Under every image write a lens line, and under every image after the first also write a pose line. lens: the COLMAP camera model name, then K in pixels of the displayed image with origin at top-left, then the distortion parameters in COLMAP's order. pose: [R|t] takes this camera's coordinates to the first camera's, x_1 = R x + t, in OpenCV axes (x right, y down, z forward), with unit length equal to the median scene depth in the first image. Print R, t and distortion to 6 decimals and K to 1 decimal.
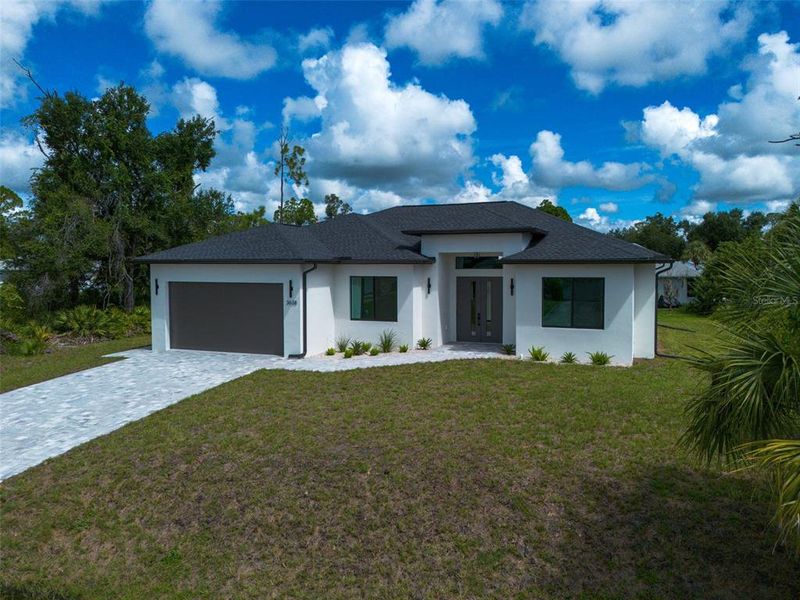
lens RADIAL K [[590.7, 0, 420.8], [0, 590.7, 298.2], [0, 0, 1]] dist [0.065208, -0.050206]
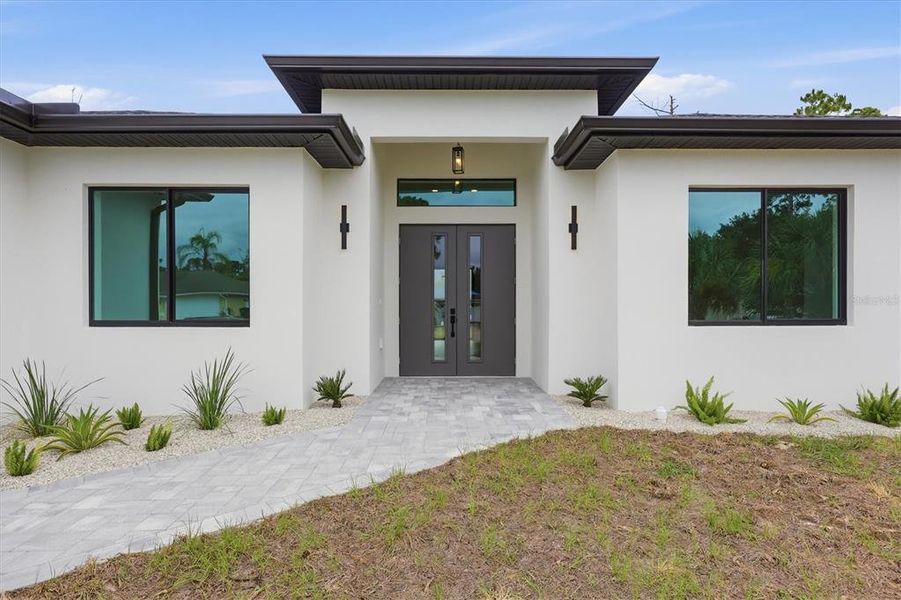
lens RADIAL K [[473.1, 0, 454.0], [0, 473.1, 313.7], [0, 0, 1]] dist [0.000045, 0.000229]
pose [[0.931495, -0.005433, 0.363713, -0.030433], [0.019536, 0.999193, -0.035107, 0.045100], [-0.363228, 0.039807, 0.930849, 0.732513]]
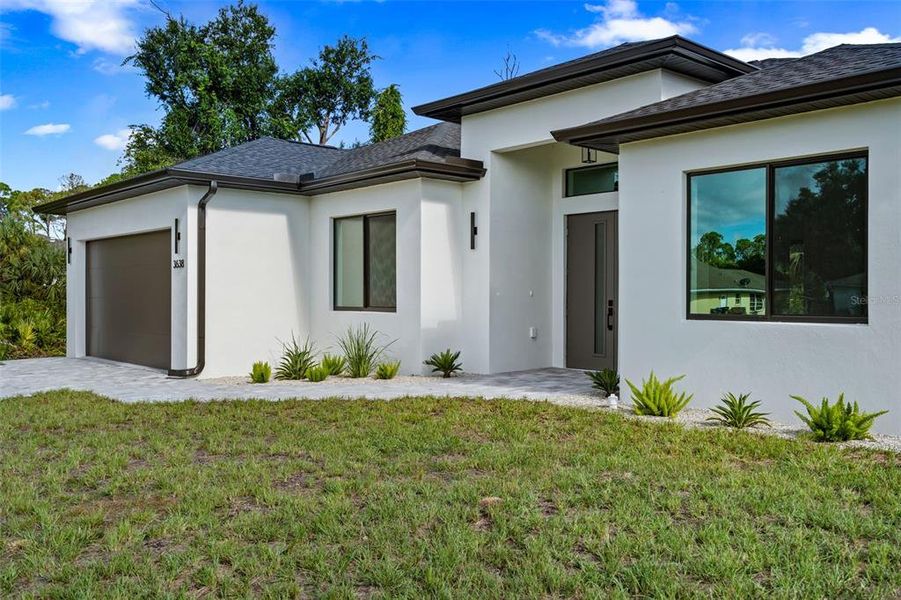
lens RADIAL K [[788.8, 0, 450.5], [0, 788.8, 300.0], [0, 0, 1]] dist [0.006563, -0.003579]
pose [[0.889206, 0.004053, -0.457490, 0.272426], [-0.027783, 0.998594, -0.045155, 0.057826], [0.456663, 0.052862, 0.888068, 0.501900]]
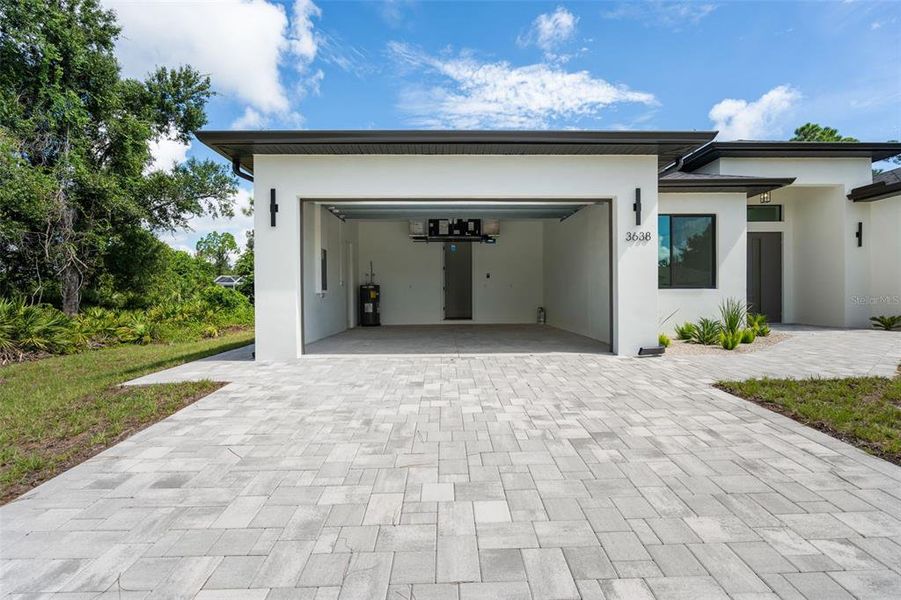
lens RADIAL K [[404.7, 0, 453.9], [0, 404.7, 300.3], [0, 0, 1]] dist [-0.003902, 0.000101]
pose [[0.929187, -0.006761, 0.369547, -0.453769], [0.026145, 0.998530, -0.047471, 0.066211], [-0.368683, 0.053771, 0.927999, 0.731290]]
